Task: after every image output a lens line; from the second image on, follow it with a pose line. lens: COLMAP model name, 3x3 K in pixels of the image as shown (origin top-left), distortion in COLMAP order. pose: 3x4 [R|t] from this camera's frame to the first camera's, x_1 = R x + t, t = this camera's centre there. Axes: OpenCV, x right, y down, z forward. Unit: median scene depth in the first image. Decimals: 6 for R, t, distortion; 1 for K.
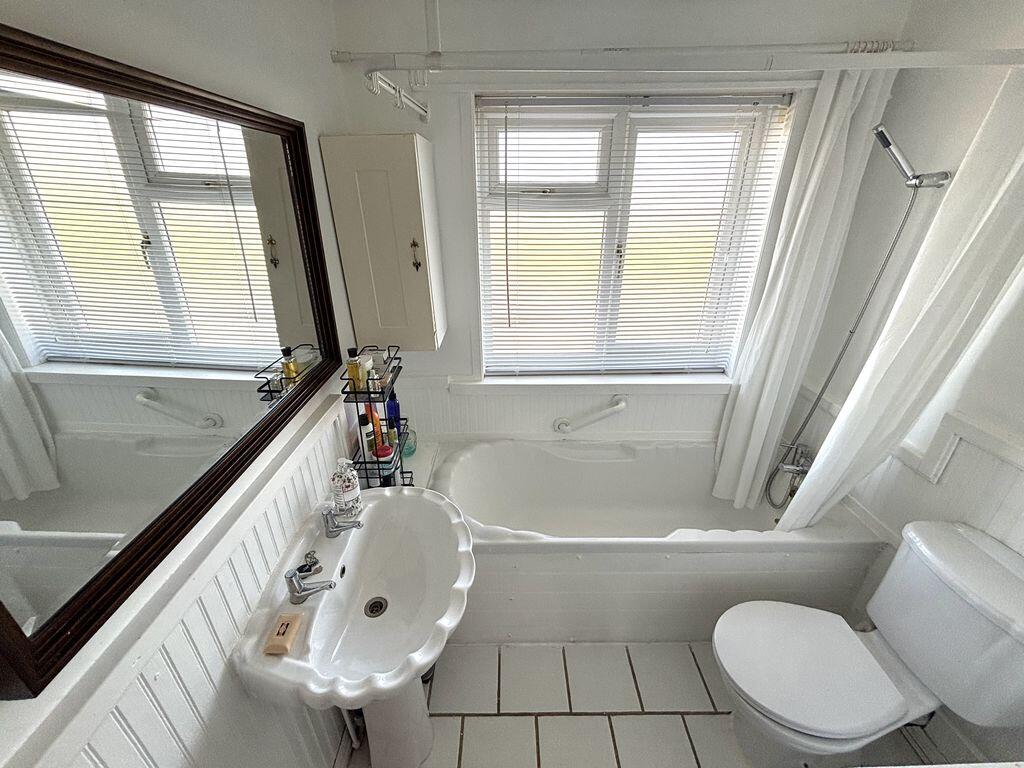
lens RADIAL K [[414.1, 0, 503.6], [0, 414.1, 383.3], [0, 0, 1]] dist [-0.002843, -0.000445]
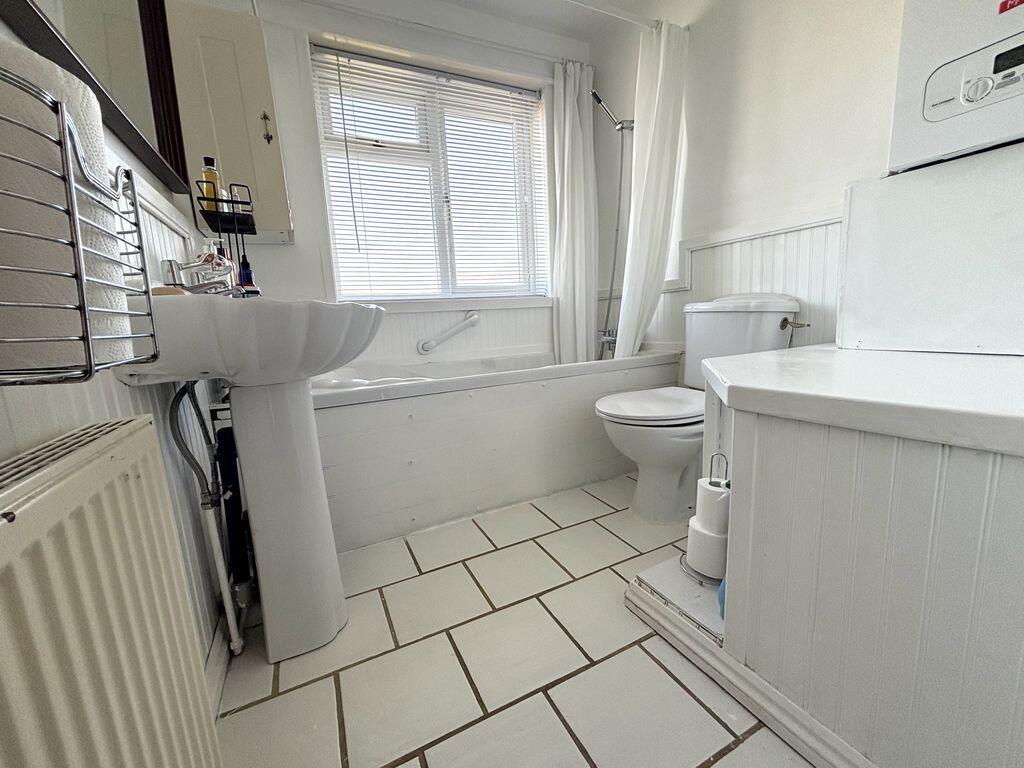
lens RADIAL K [[414.1, 0, 504.5], [0, 414.1, 386.2], [0, 0, 1]] dist [-0.002843, -0.000445]
pose [[0.897538, -0.105462, 0.428139, -0.164828], [0.222468, 0.946641, -0.233192, 0.593720], [-0.380701, 0.304546, 0.873108, 0.053399]]
